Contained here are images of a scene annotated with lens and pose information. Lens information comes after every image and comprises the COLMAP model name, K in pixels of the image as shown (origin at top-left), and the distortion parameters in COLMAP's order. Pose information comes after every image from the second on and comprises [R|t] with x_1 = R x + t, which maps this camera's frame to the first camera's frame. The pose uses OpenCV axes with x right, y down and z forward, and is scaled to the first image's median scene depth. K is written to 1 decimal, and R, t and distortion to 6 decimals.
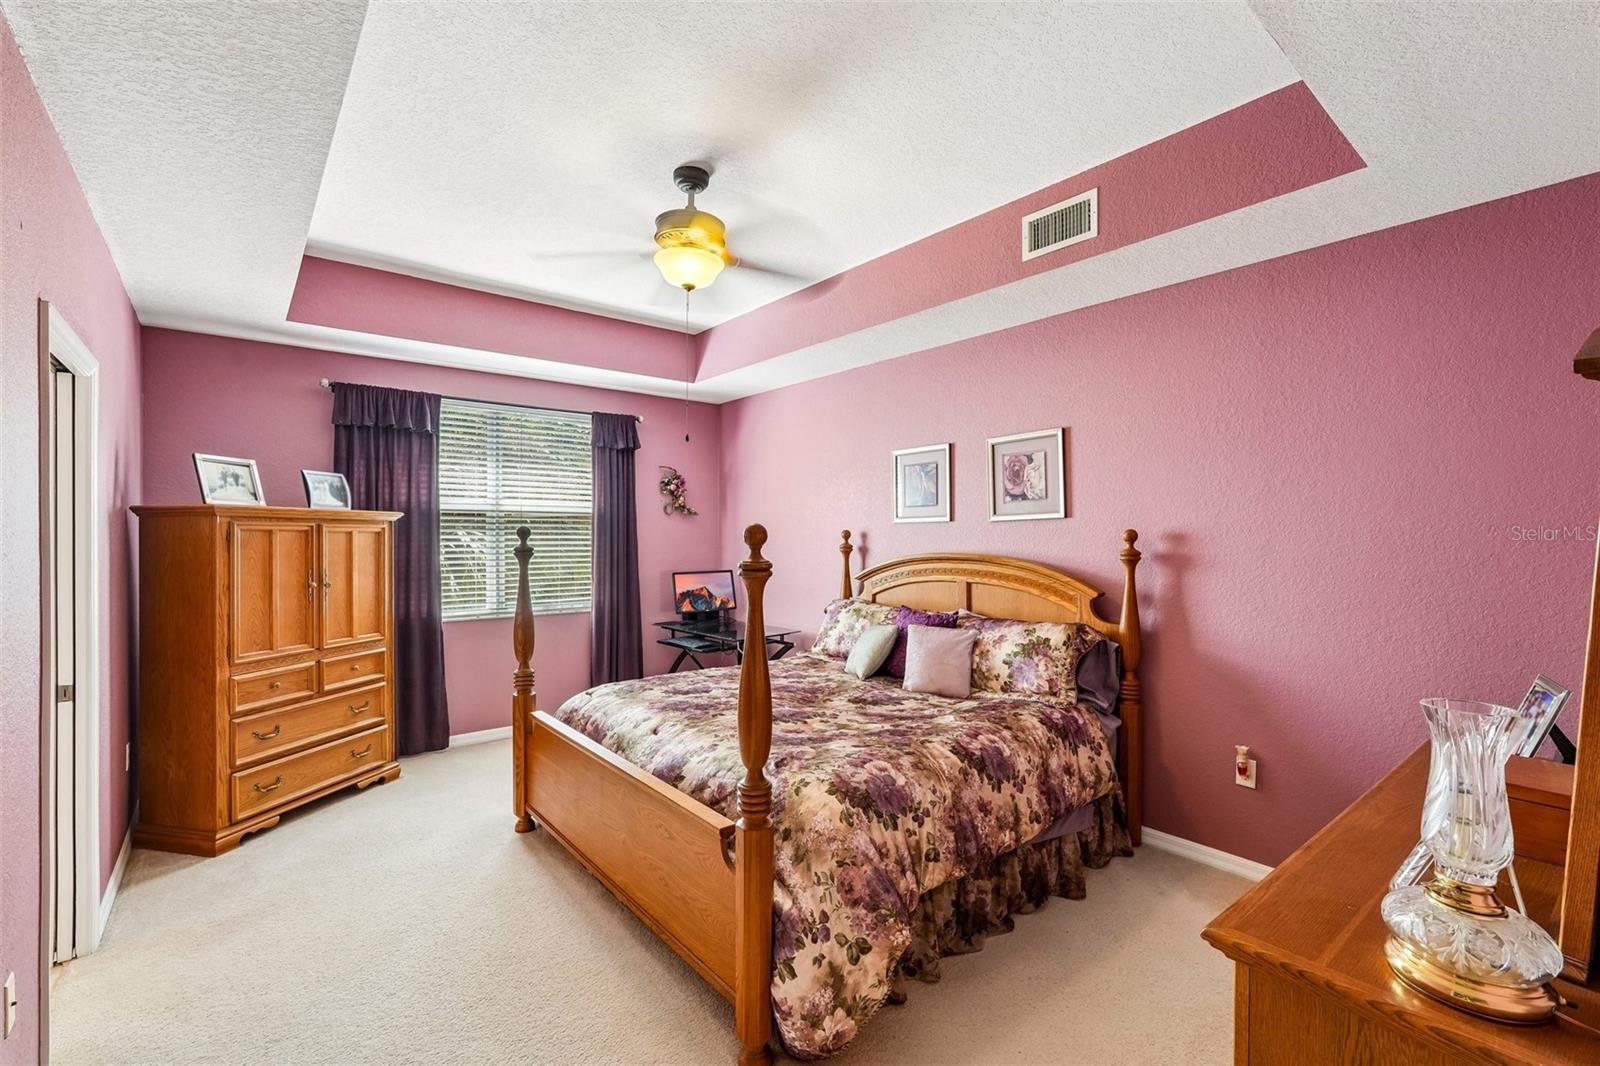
lens RADIAL K [[692.3, 0, 802.8], [0, 692.3, 535.5], [0, 0, 1]] dist [-0.000357, -0.000201]
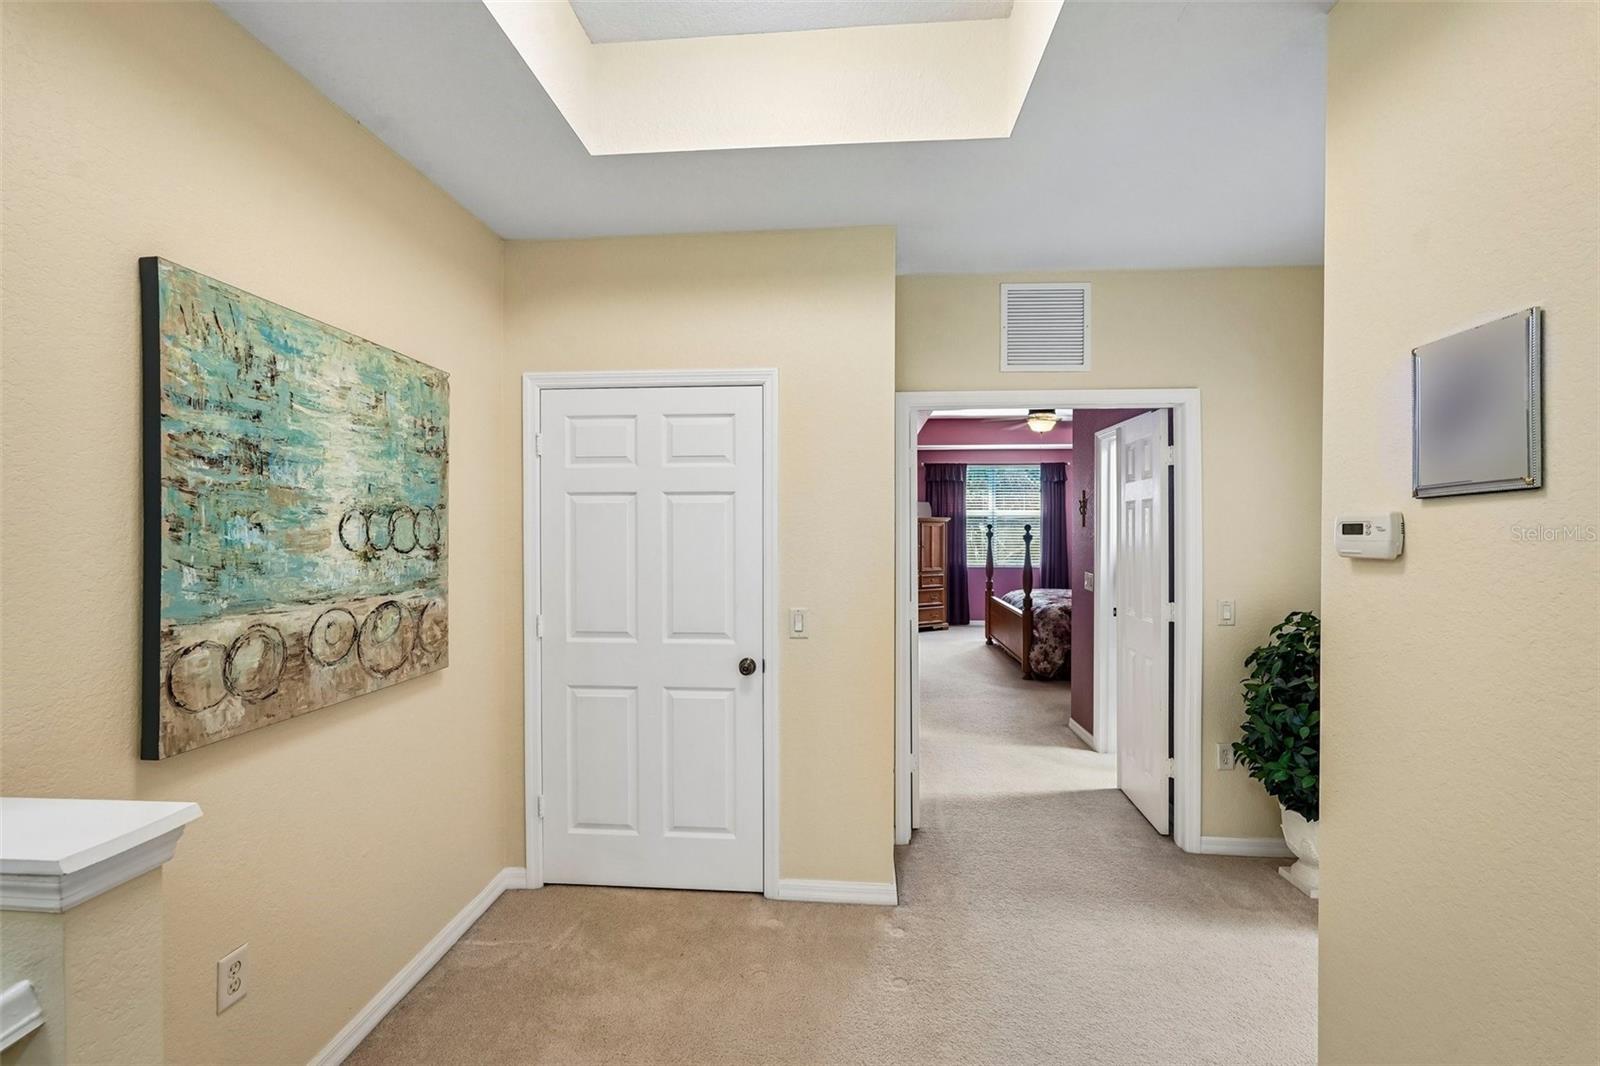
lens RADIAL K [[692.3, 0, 802.6], [0, 692.3, 530.6], [0, 0, 1]] dist [-0.000357, -0.000201]
pose [[0.717835, 0.003721, -0.696203, 0.714590], [-0.002531, 0.999993, 0.002735, 0.004741], [0.696209, -0.000201, 0.717839, -1.059130]]
